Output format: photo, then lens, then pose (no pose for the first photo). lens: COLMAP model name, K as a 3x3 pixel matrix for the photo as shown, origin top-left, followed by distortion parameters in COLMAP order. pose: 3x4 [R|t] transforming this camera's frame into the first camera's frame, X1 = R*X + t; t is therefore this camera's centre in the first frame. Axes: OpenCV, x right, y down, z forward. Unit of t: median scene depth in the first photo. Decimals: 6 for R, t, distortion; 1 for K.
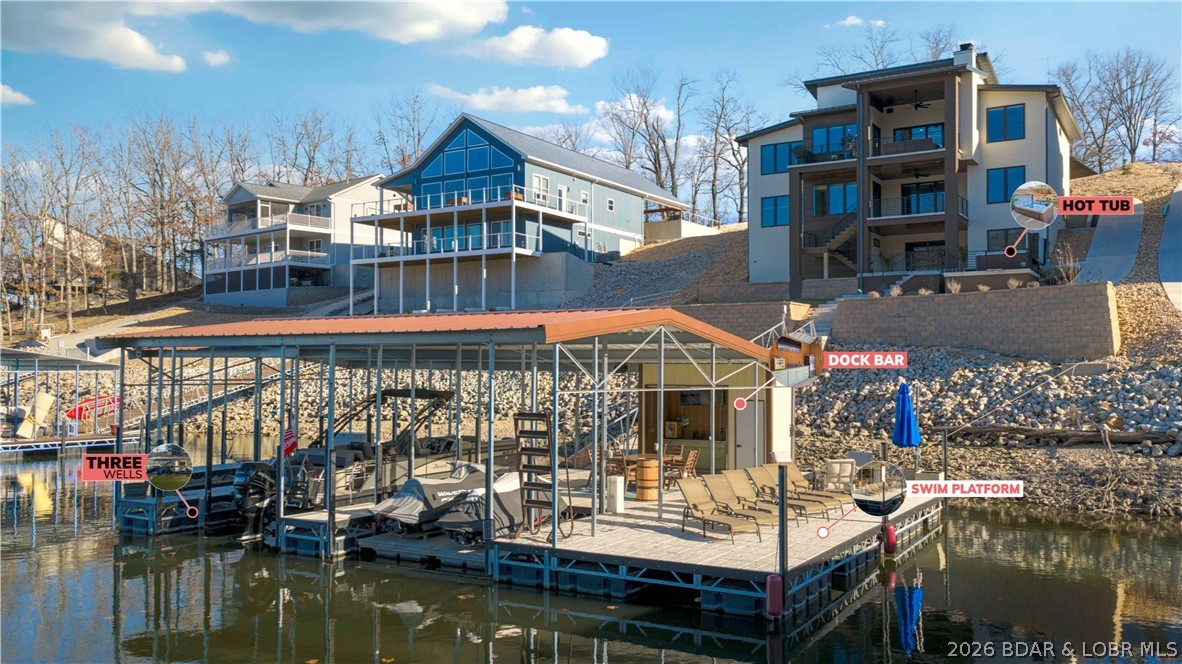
lens RADIAL K [[975.8, 0, 592.7], [0, 975.8, 342.0], [0, 0, 1]] dist [0.034078, -0.018212]
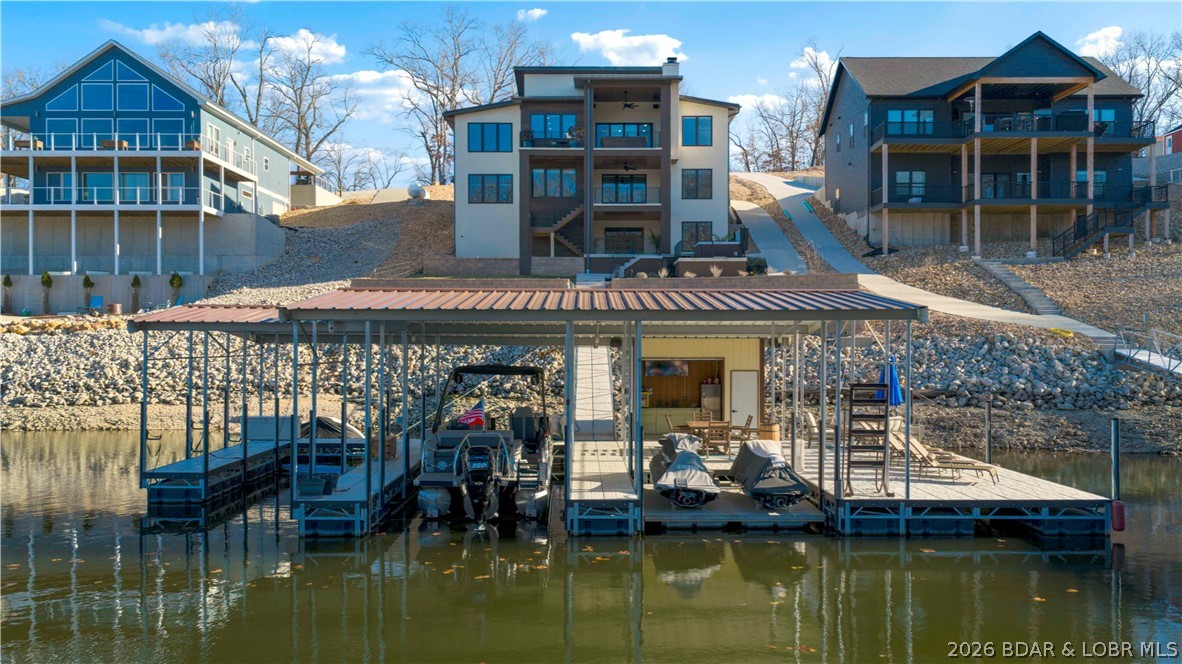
lens RADIAL K [[975.8, 0, 592.7], [0, 975.8, 342.0], [0, 0, 1]] dist [0.034078, -0.018212]
pose [[0.853634, -0.002891, 0.520866, -0.249794], [-0.012387, 0.999589, 0.025848, -0.000125], [-0.520727, -0.028516, 0.853247, 0.055099]]
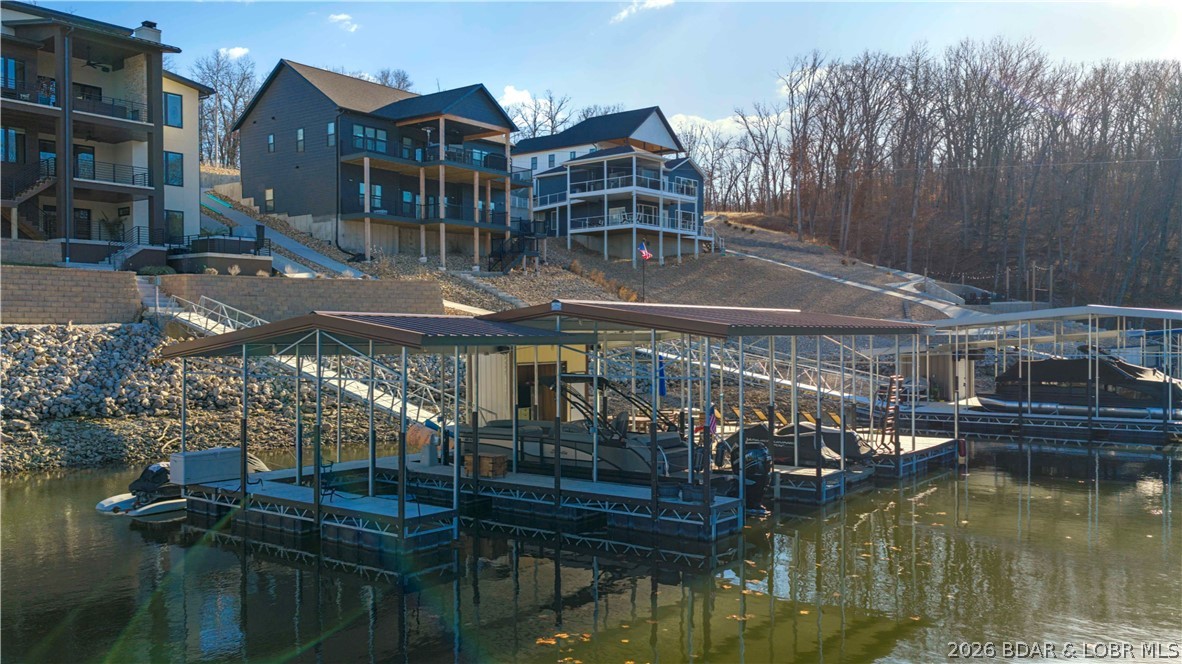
lens RADIAL K [[975.8, 0, 592.7], [0, 975.8, 342.0], [0, 0, 1]] dist [0.034078, -0.018212]
pose [[0.118452, -0.011221, 0.992896, -0.486567], [-0.023478, 0.999625, 0.014098, 0.000464], [-0.992682, -0.024981, 0.118144, 0.356601]]
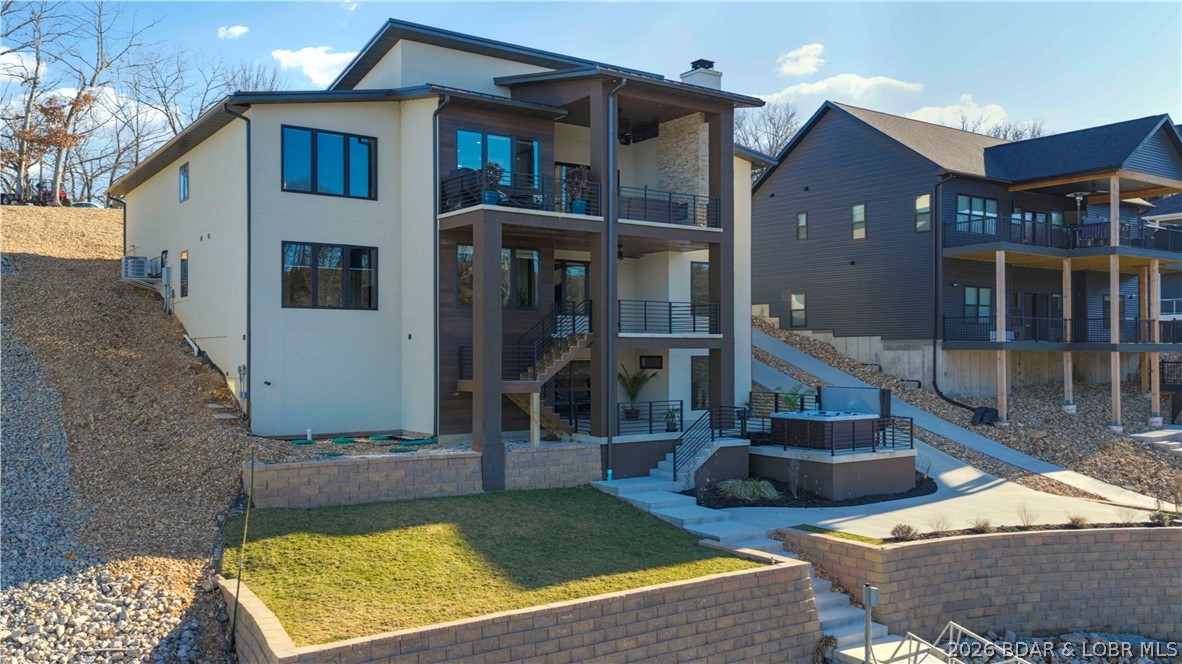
lens RADIAL K [[975.8, 0, 592.7], [0, 975.8, 342.0], [0, 0, 1]] dist [0.034078, -0.018212]
pose [[0.403251, 0.010957, 0.915024, -0.180652], [-0.021829, 0.999759, -0.002352, -0.103317], [-0.914829, -0.019026, 0.403393, 0.687576]]
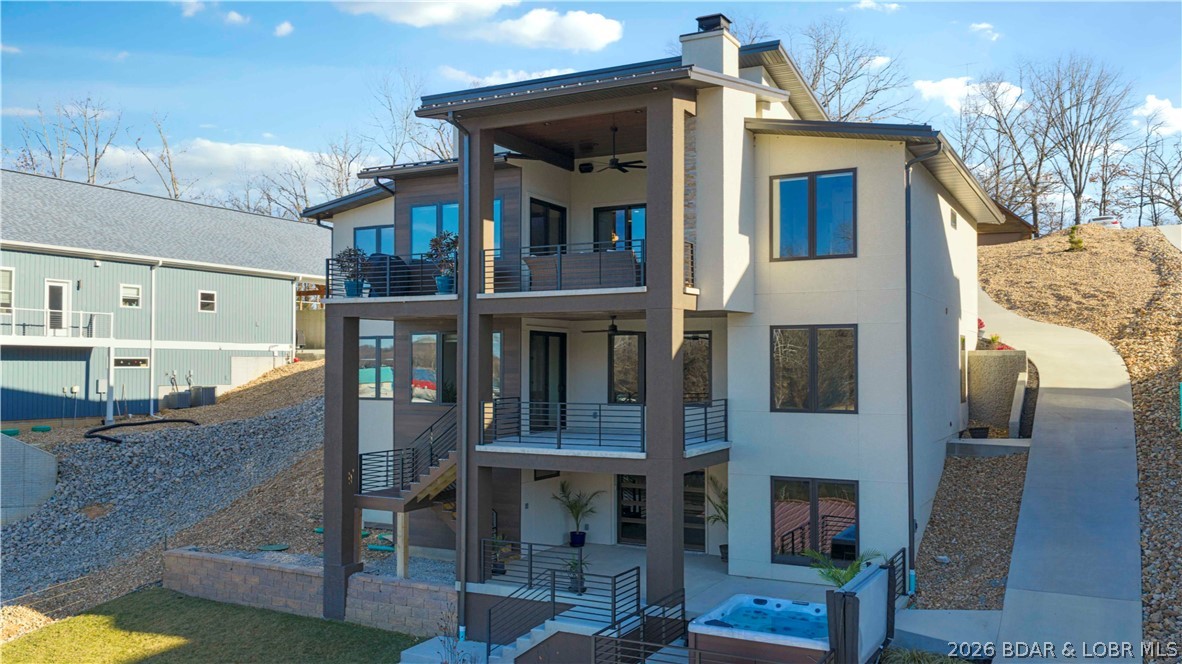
lens RADIAL K [[975.8, 0, 592.7], [0, 975.8, 342.0], [0, 0, 1]] dist [0.034078, -0.018212]
pose [[0.998430, 0.002095, 0.055976, 0.262553], [-0.002101, 0.999998, 0.000049, -0.145443], [-0.055976, -0.000167, 0.998432, 0.515330]]
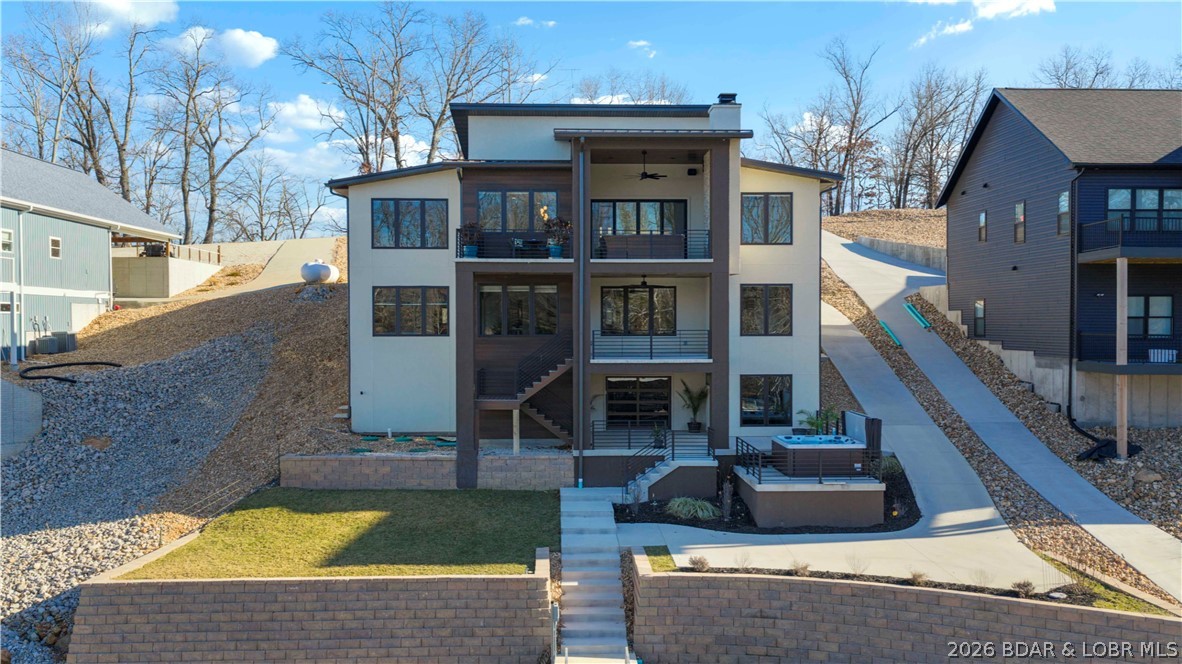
lens RADIAL K [[975.8, 0, 592.7], [0, 975.8, 342.0], [0, 0, 1]] dist [0.034078, -0.018212]
pose [[0.837573, -0.010789, 0.546219, -0.041572], [-0.012296, 0.999179, 0.038591, -0.138323], [-0.546187, -0.039039, 0.836753, 0.425642]]
